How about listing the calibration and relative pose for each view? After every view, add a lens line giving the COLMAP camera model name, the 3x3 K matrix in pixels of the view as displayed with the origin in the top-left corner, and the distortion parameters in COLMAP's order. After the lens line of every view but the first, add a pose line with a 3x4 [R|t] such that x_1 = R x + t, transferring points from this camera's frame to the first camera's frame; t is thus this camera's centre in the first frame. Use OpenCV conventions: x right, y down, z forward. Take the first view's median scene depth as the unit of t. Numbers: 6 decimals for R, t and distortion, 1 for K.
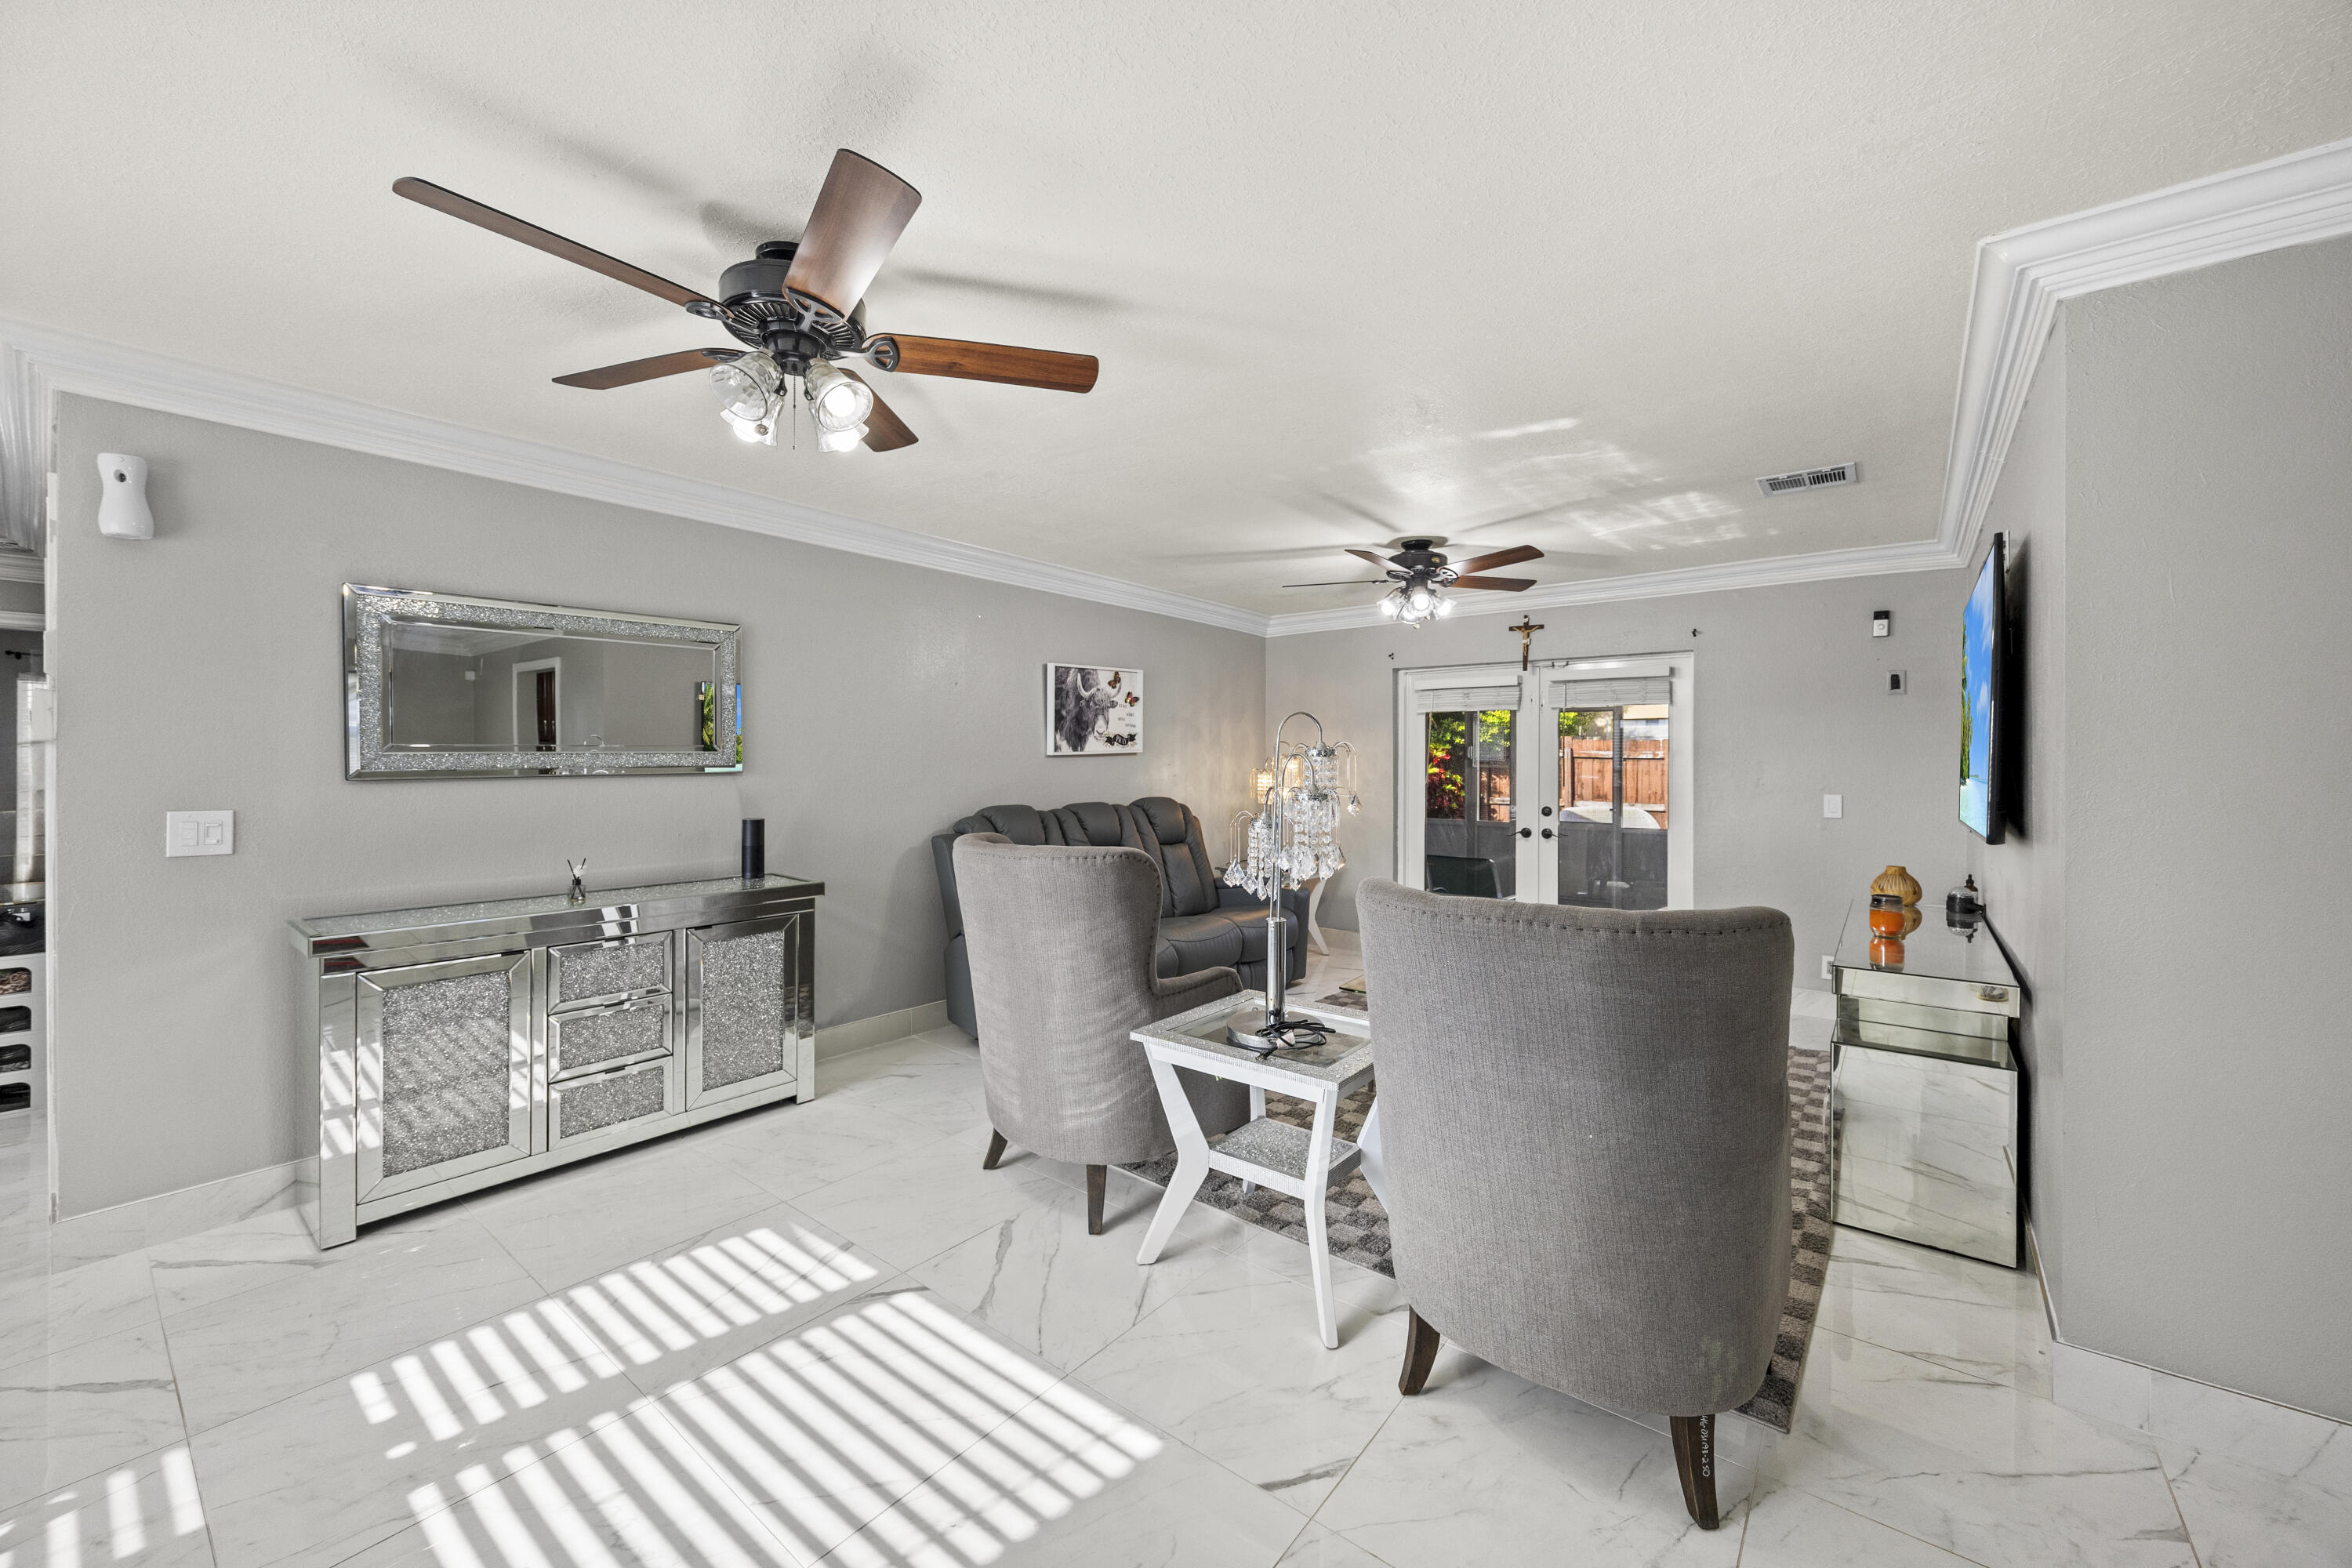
lens RADIAL K [[910.8, 0, 1189.8], [0, 910.8, 772.0], [0, 0, 1]] dist [-0.002774, 0.000008]
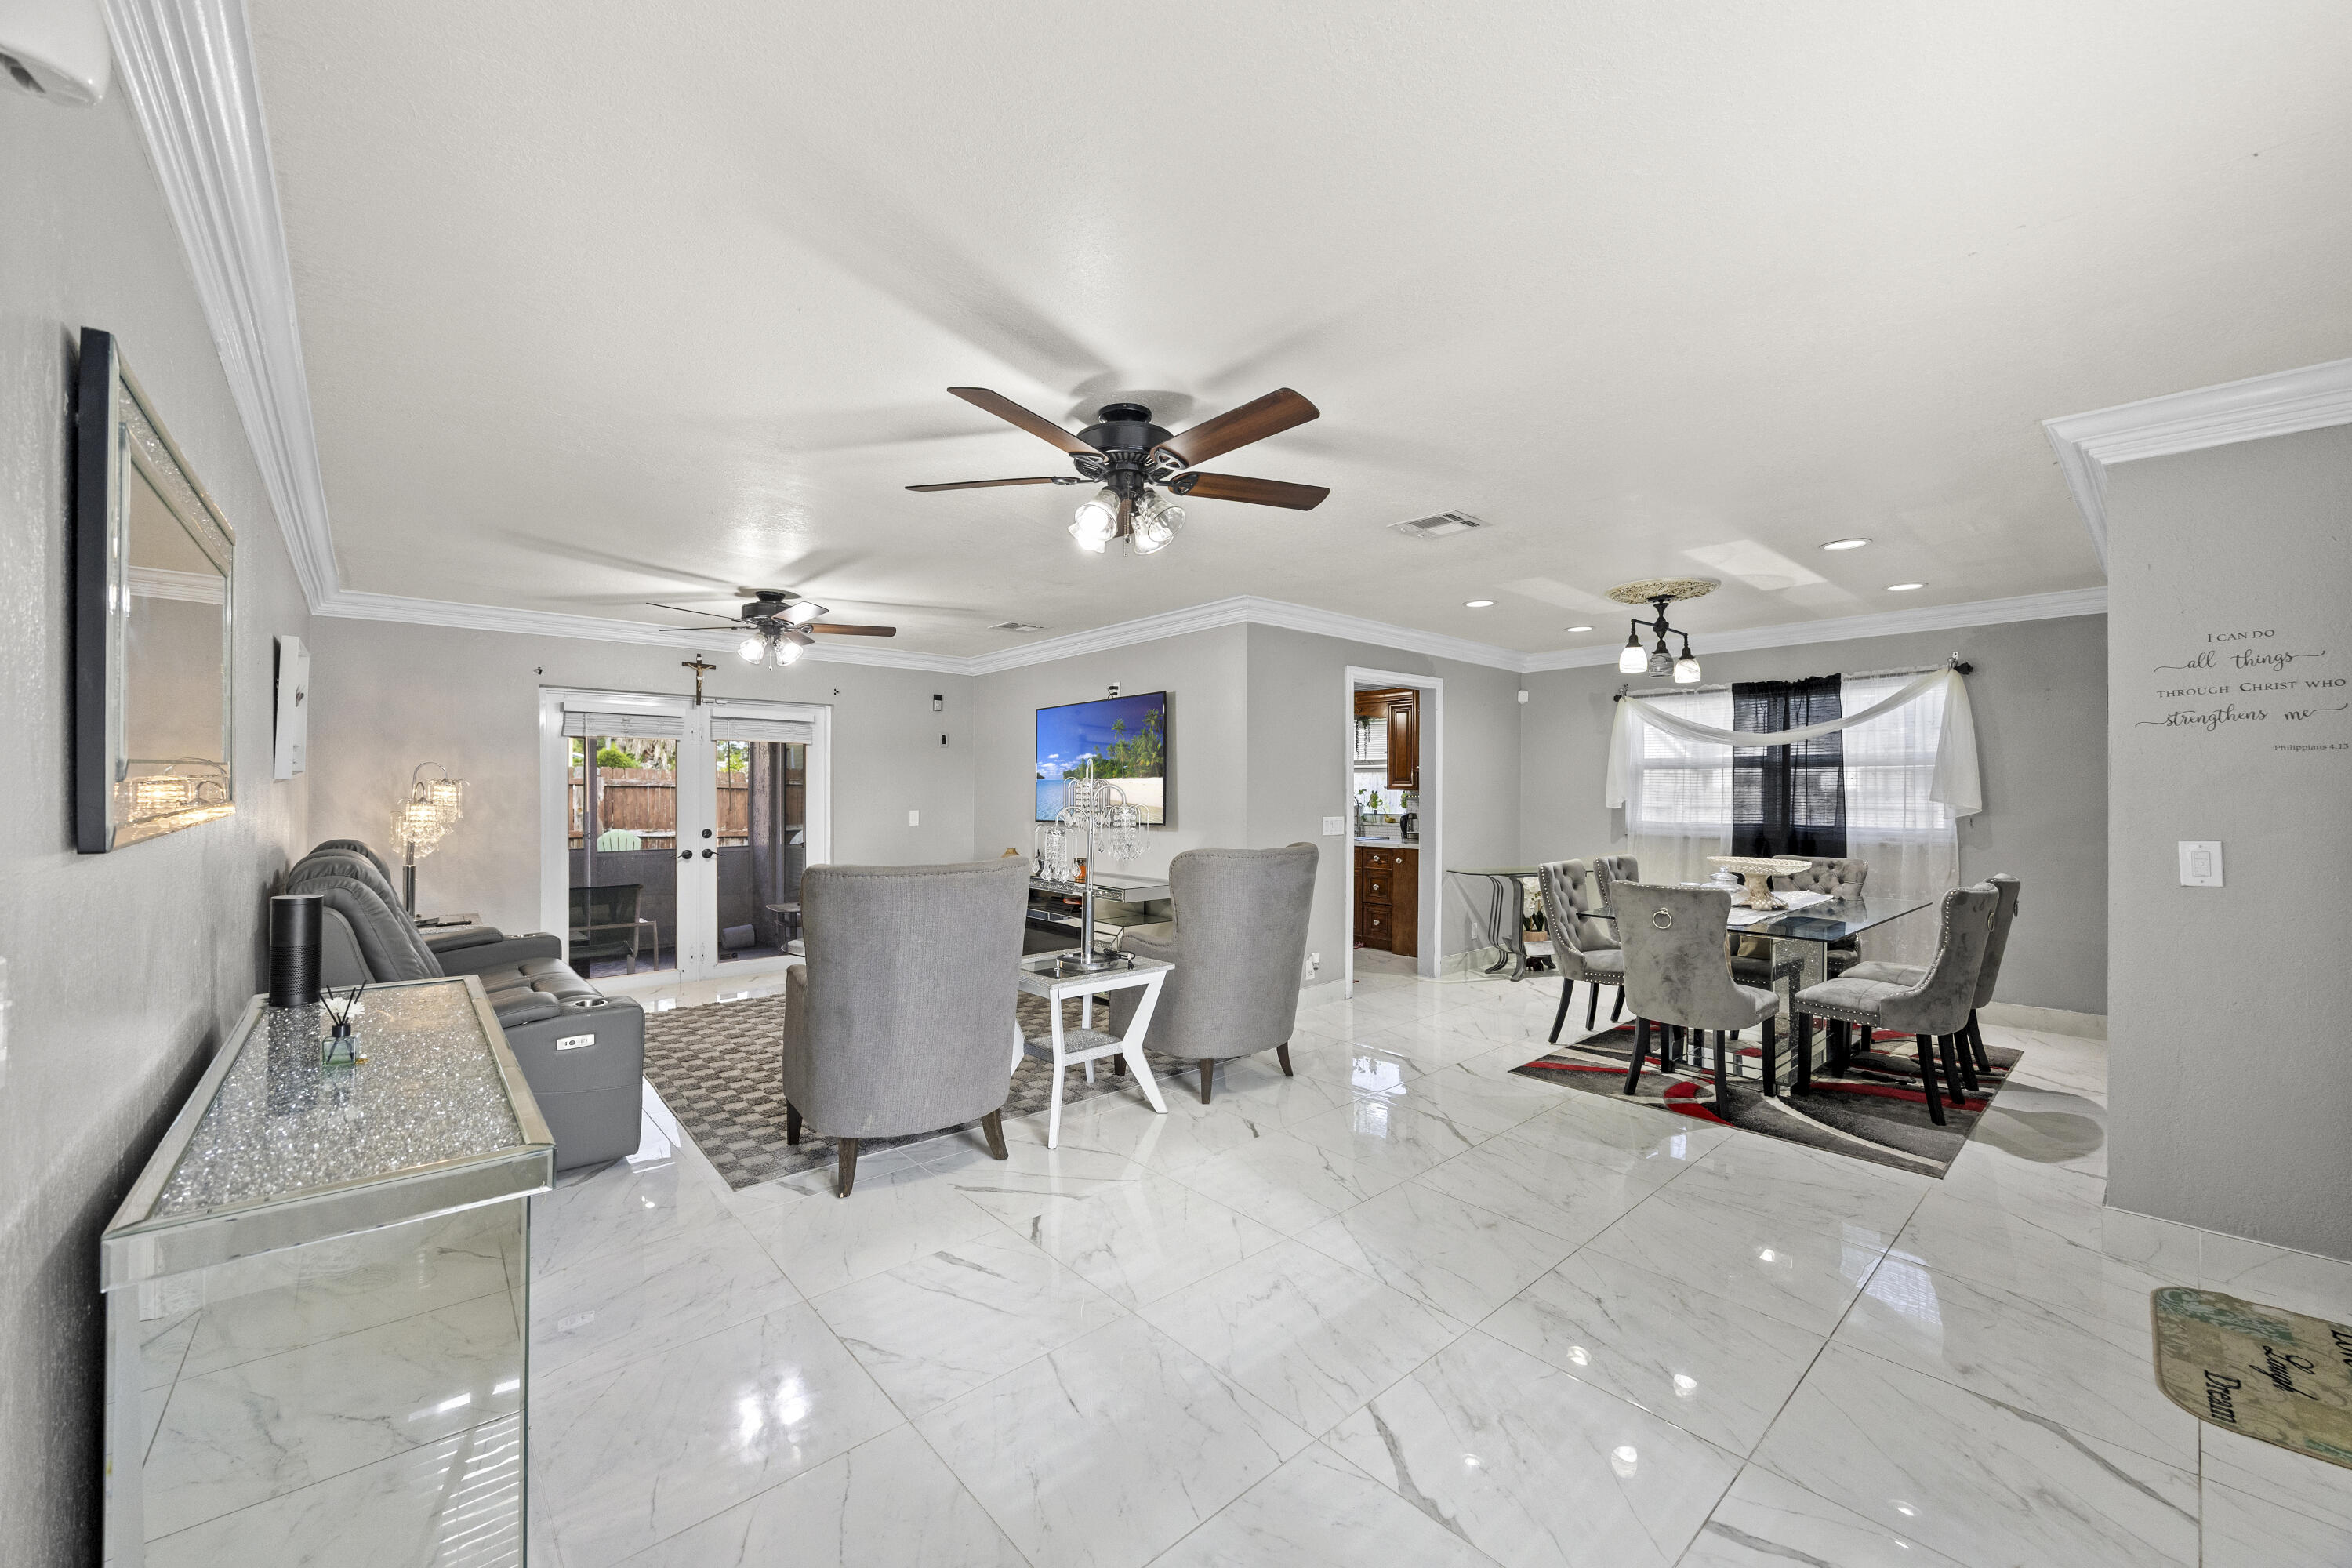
lens RADIAL K [[910.8, 0, 1180.0], [0, 910.8, 794.2], [0, 0, 1]] dist [-0.002774, 0.000008]
pose [[0.177121, -0.005875, 0.984172, -0.656306], [0.008654, 0.999953, 0.004411, -0.004922], [-0.984151, 0.007735, 0.177163, 0.261545]]
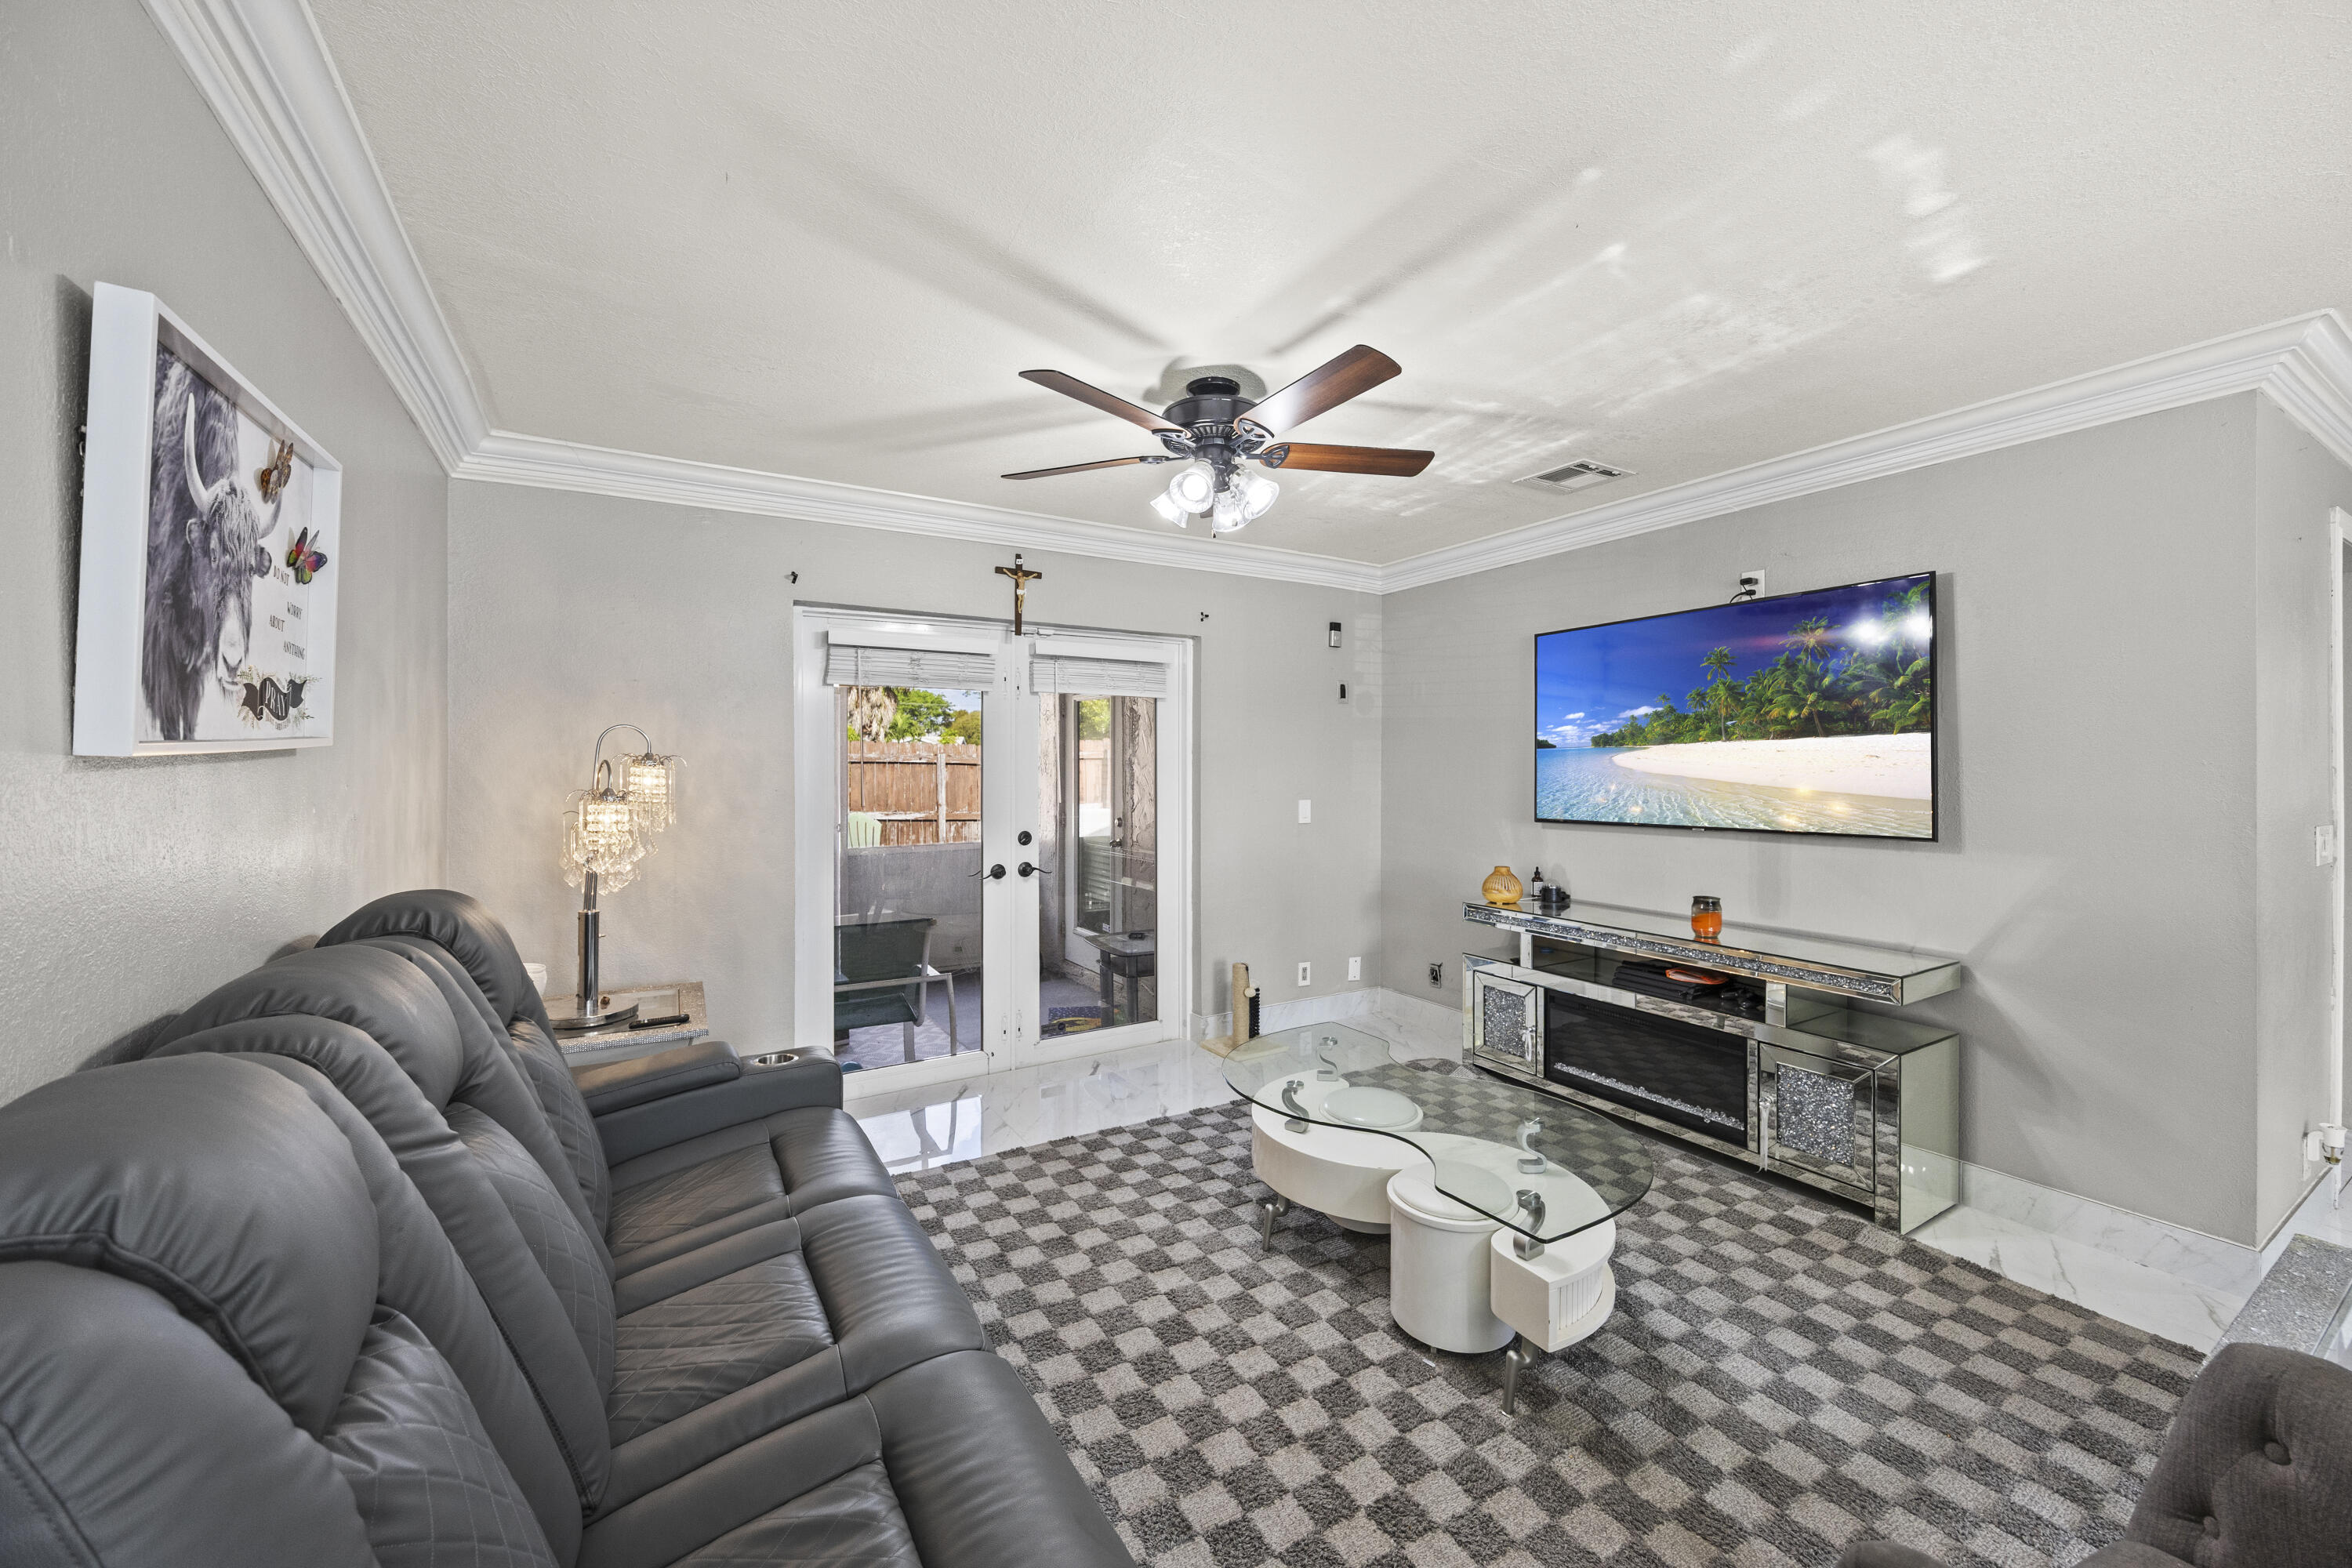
lens RADIAL K [[910.8, 0, 1185.5], [0, 910.8, 763.4], [0, 0, 1]] dist [-0.002774, 0.000008]
pose [[0.354118, -0.002826, 0.935197, -0.248114], [0.010995, 0.999939, -0.001142, -0.013911], [-0.935136, 0.010687, 0.354127, 0.697498]]
